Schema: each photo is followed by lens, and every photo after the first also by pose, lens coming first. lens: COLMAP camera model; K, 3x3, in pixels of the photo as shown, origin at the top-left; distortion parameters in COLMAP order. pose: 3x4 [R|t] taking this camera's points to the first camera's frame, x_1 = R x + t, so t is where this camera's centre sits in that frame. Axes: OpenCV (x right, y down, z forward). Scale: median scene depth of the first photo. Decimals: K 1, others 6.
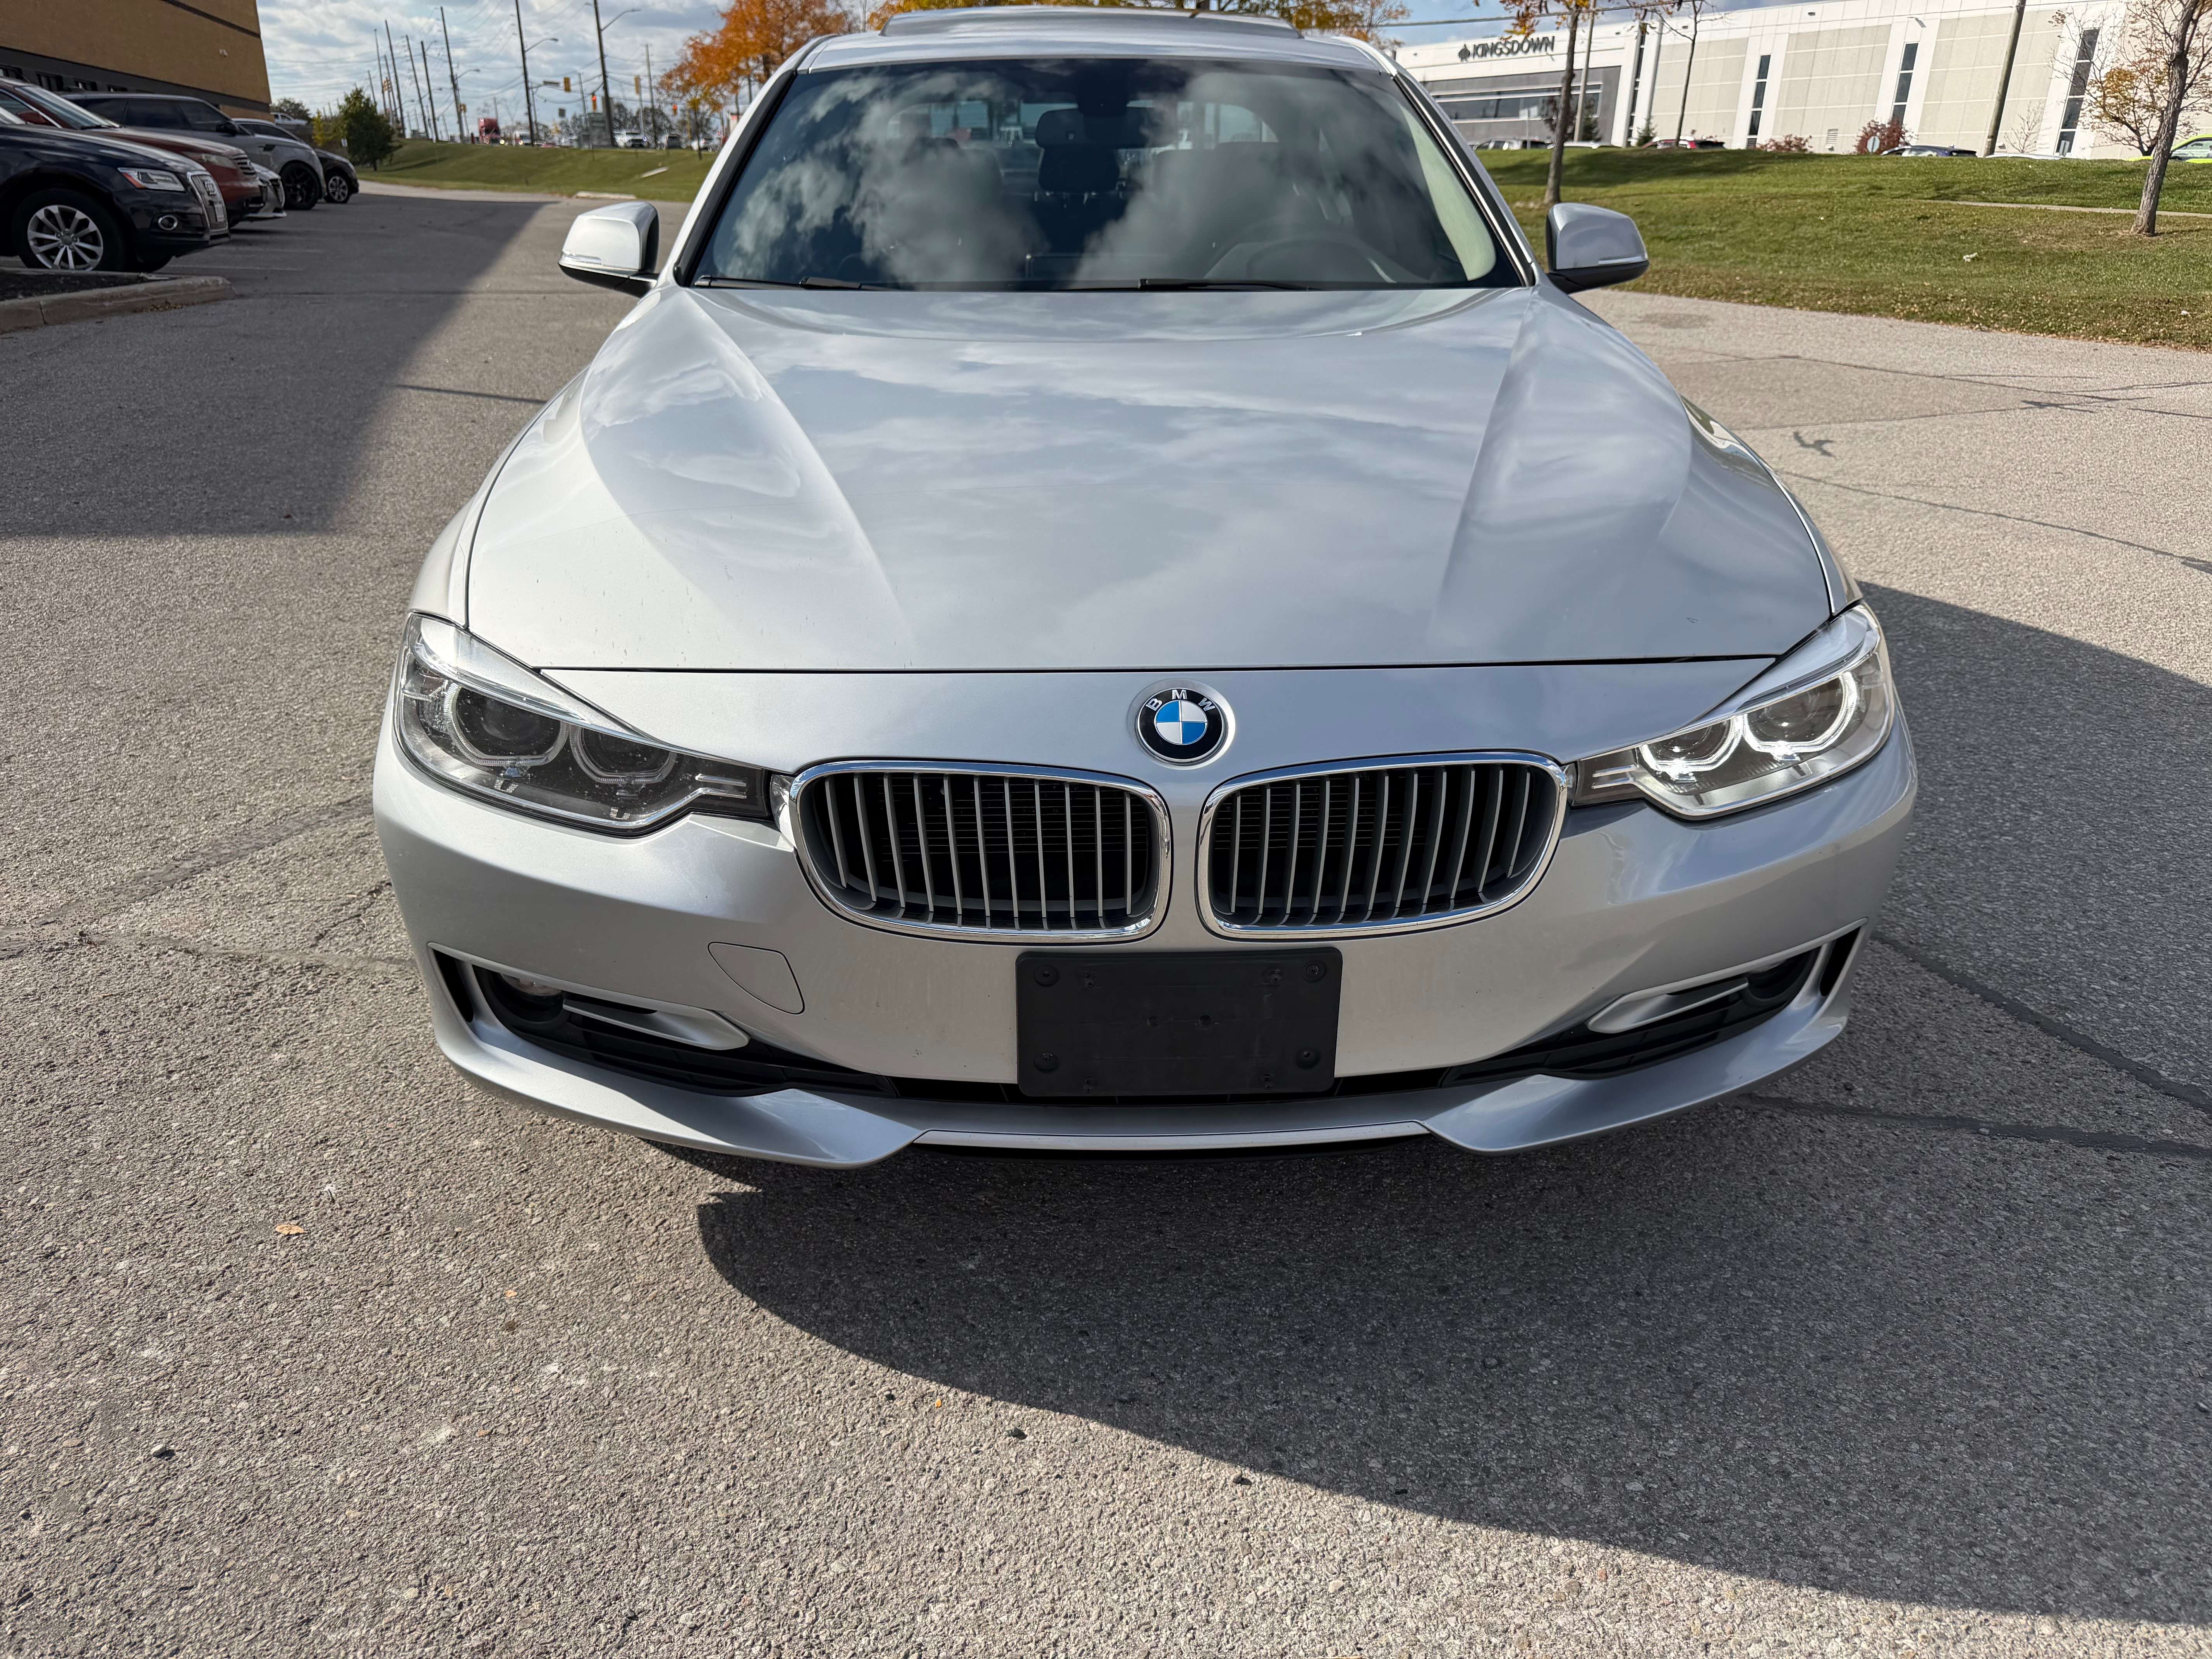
lens RADIAL K [[1586.3, 0, 1106.5], [0, 1586.3, 793.0], [0, 0, 1]] dist [0.003245, -0.001937]
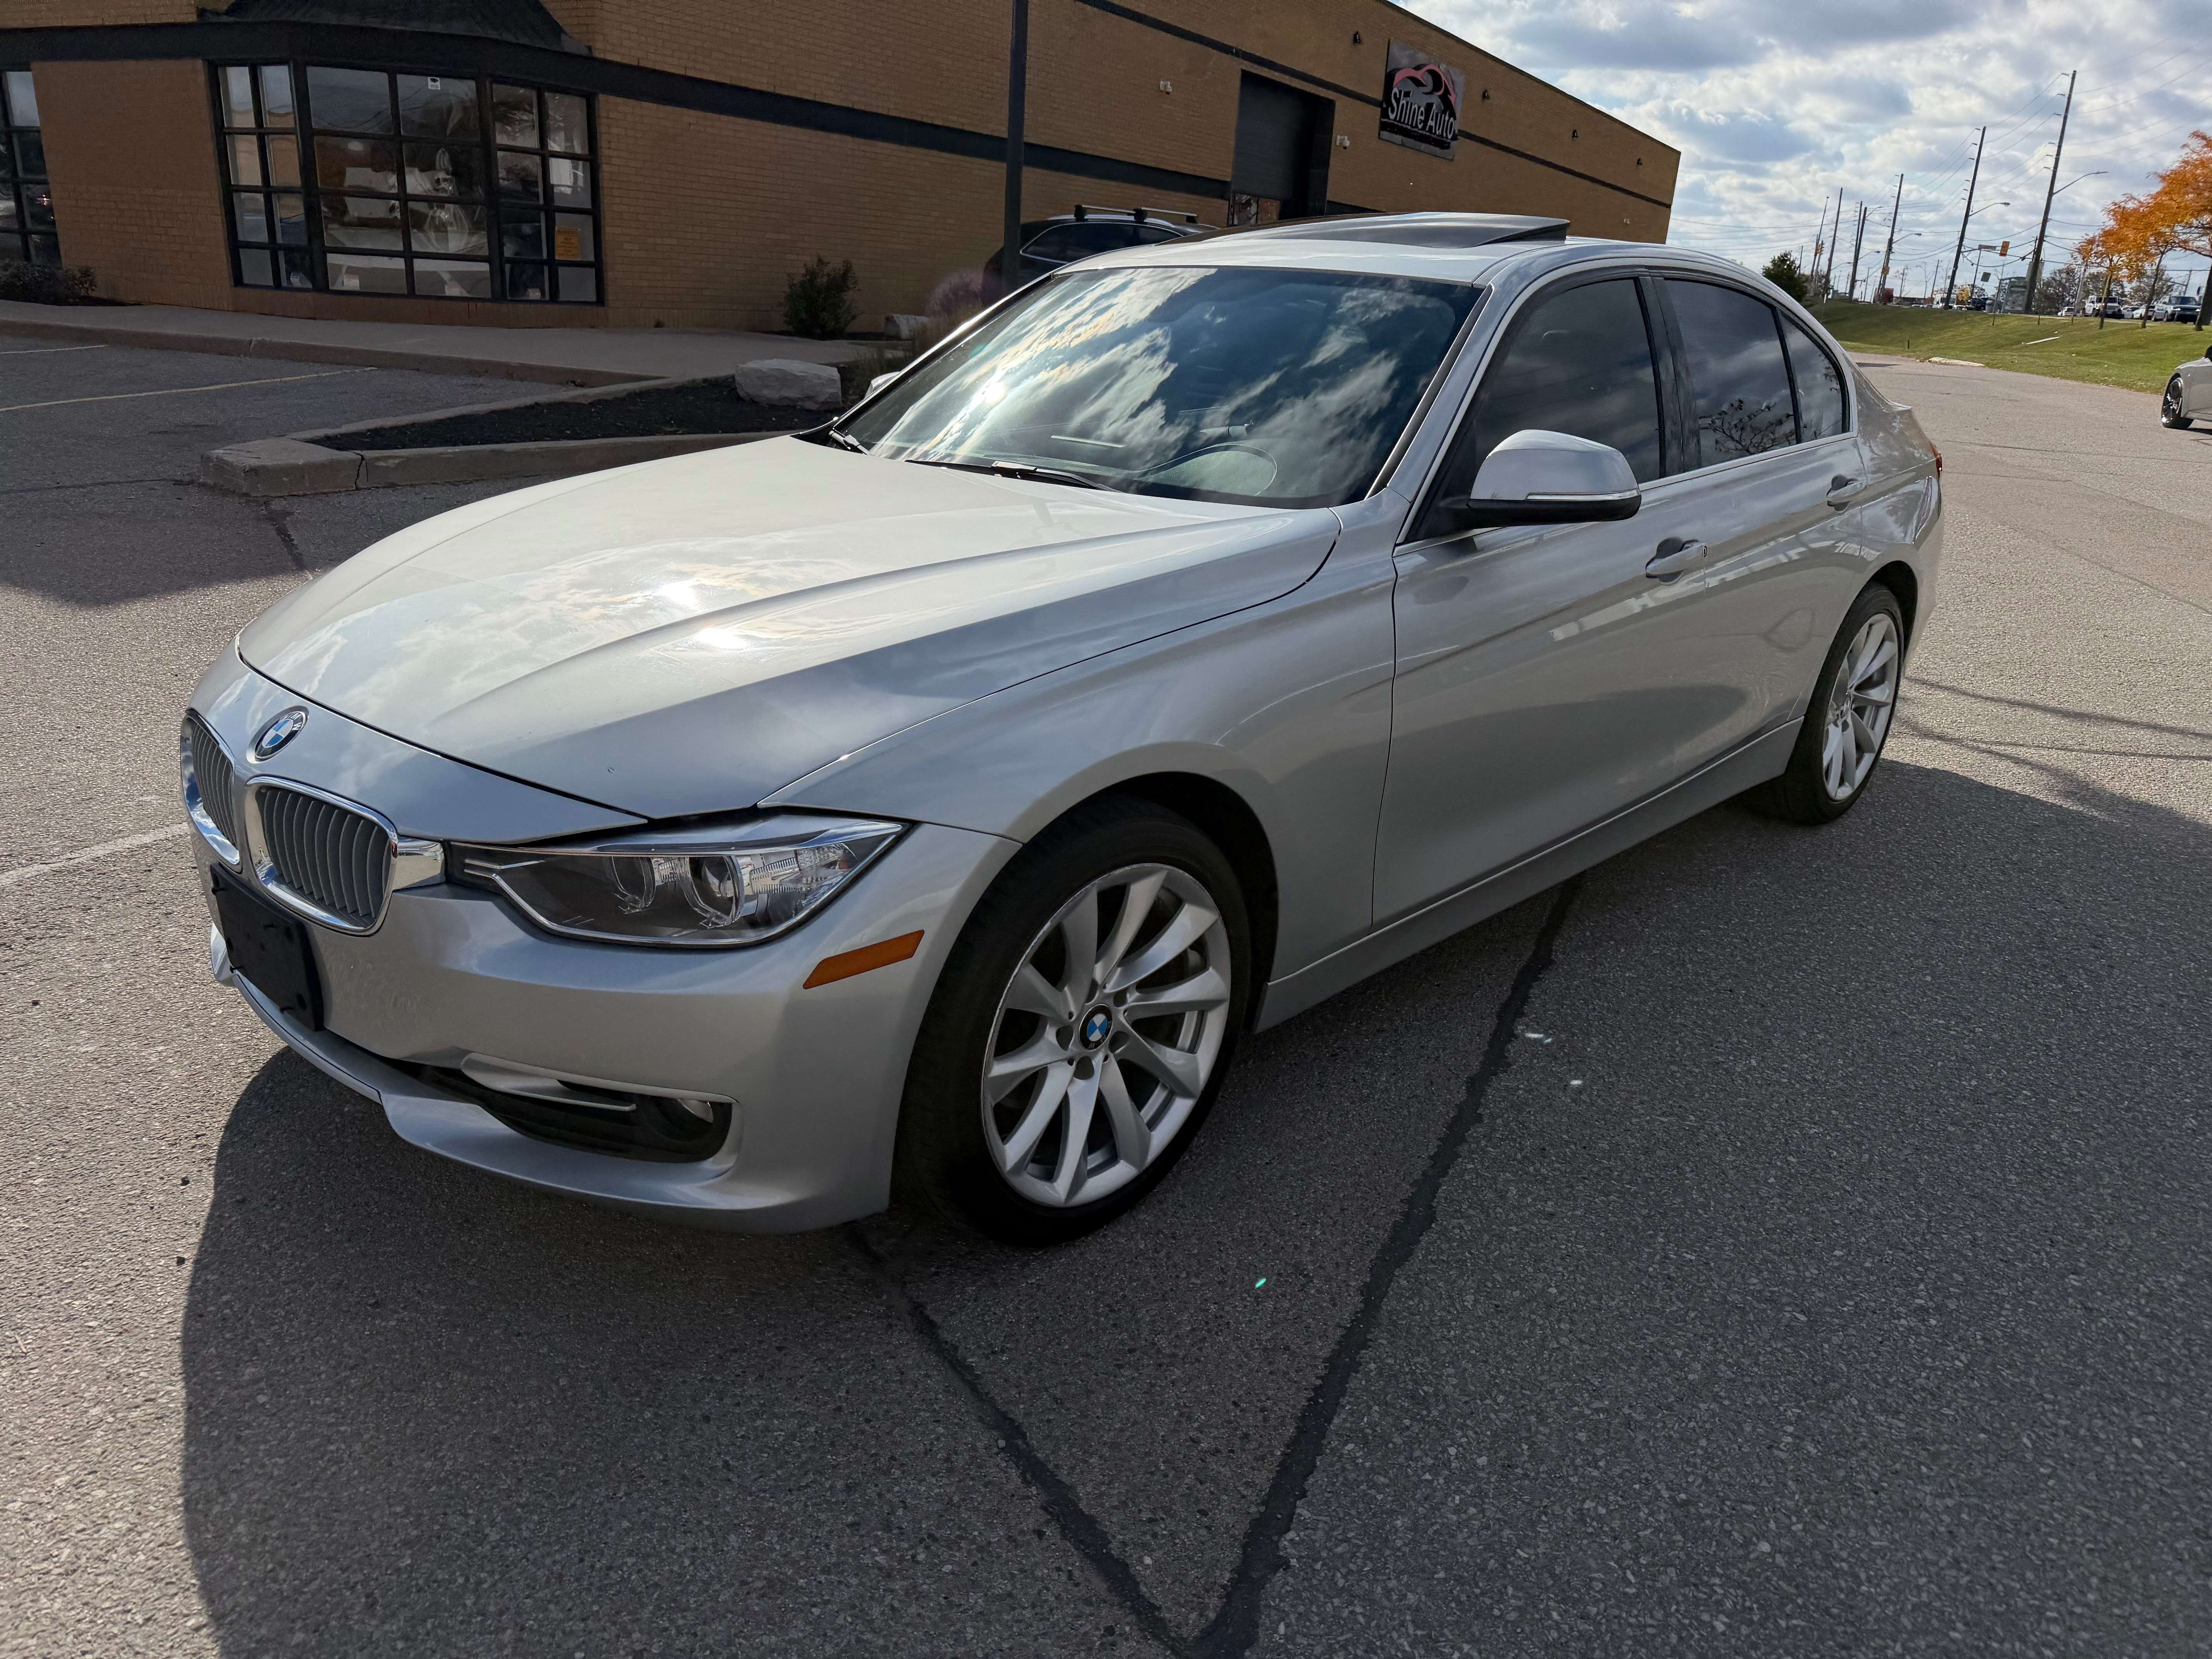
lens RADIAL K [[1540.5, 0, 1106.0], [0, 1540.5, 829.5], [0, 0, 1]] dist [0.033035, -0.051229]
pose [[0.698220, 0.252062, -0.670040, 0.115723], [-0.292191, 0.954794, 0.054705, -0.019445], [0.653540, 0.157583, 0.740306, 0.035564]]
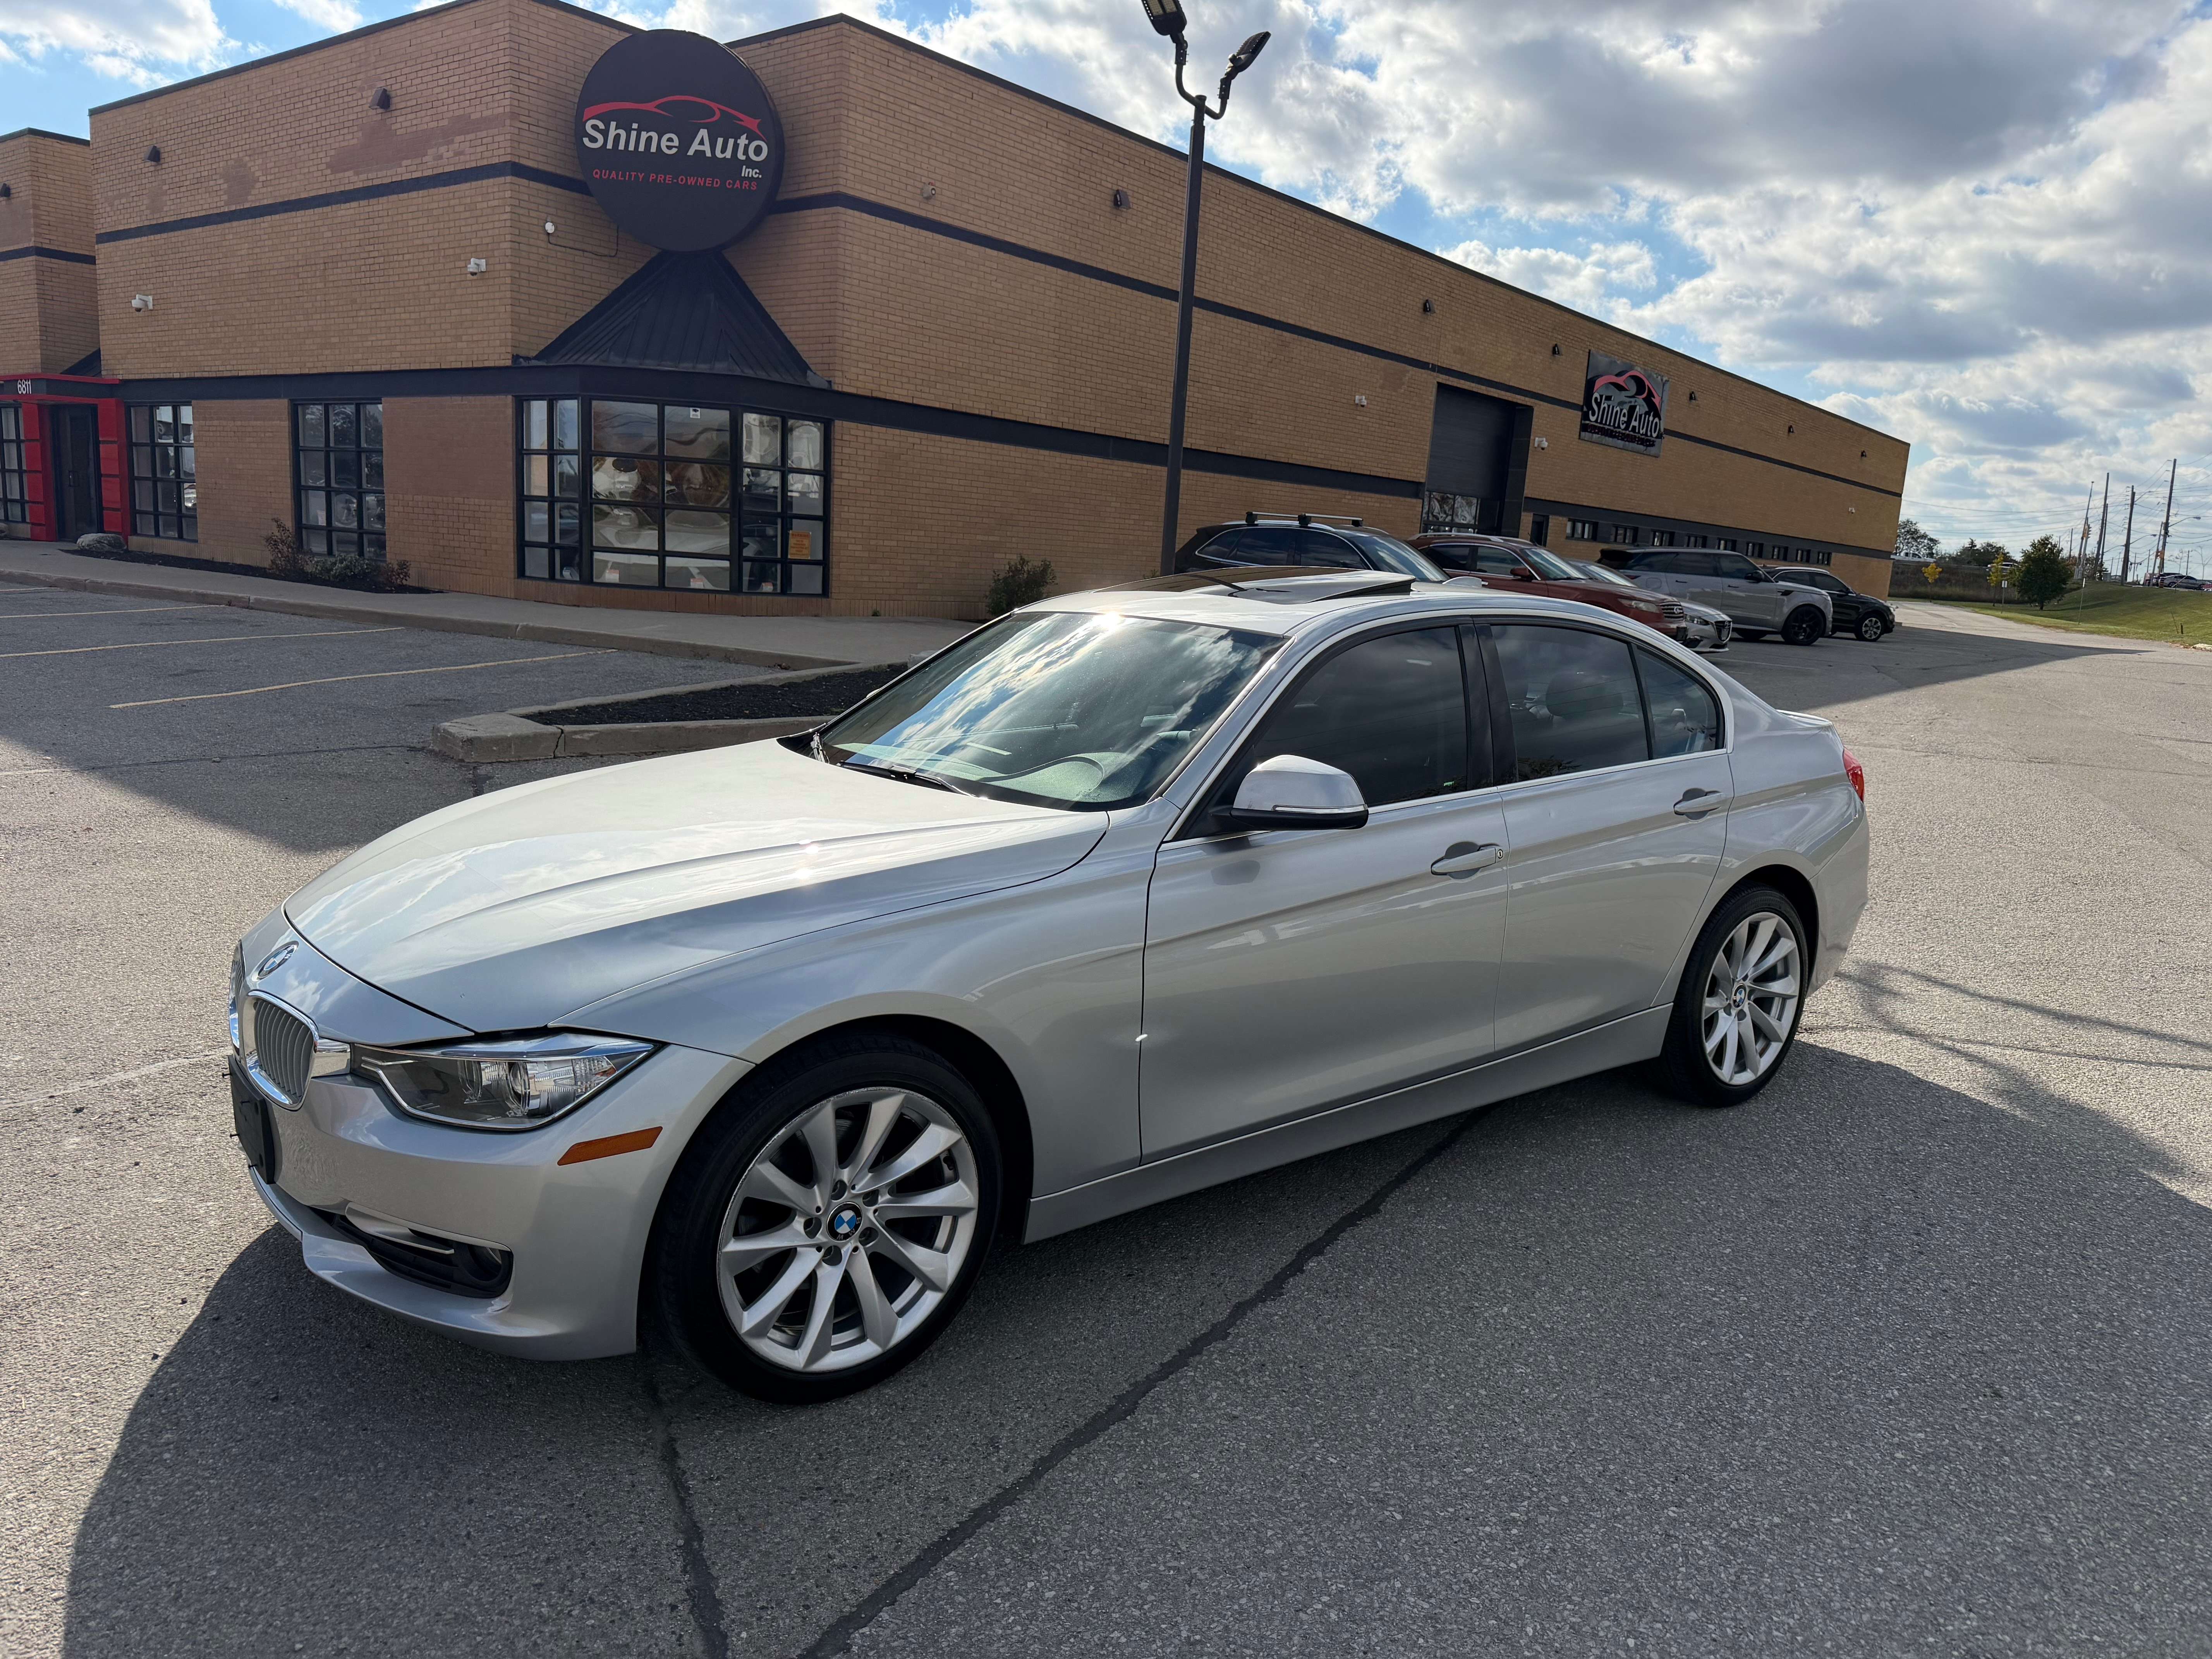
lens RADIAL K [[1530.8, 0, 1106.0], [0, 1530.8, 829.5], [0, 0, 1]] dist [0.038742, -0.045493]
pose [[0.581004, 0.154259, -0.799148, 0.162773], [-0.331259, 0.941689, -0.059062, -0.032264], [0.743439, 0.299041, 0.598225, 0.043639]]
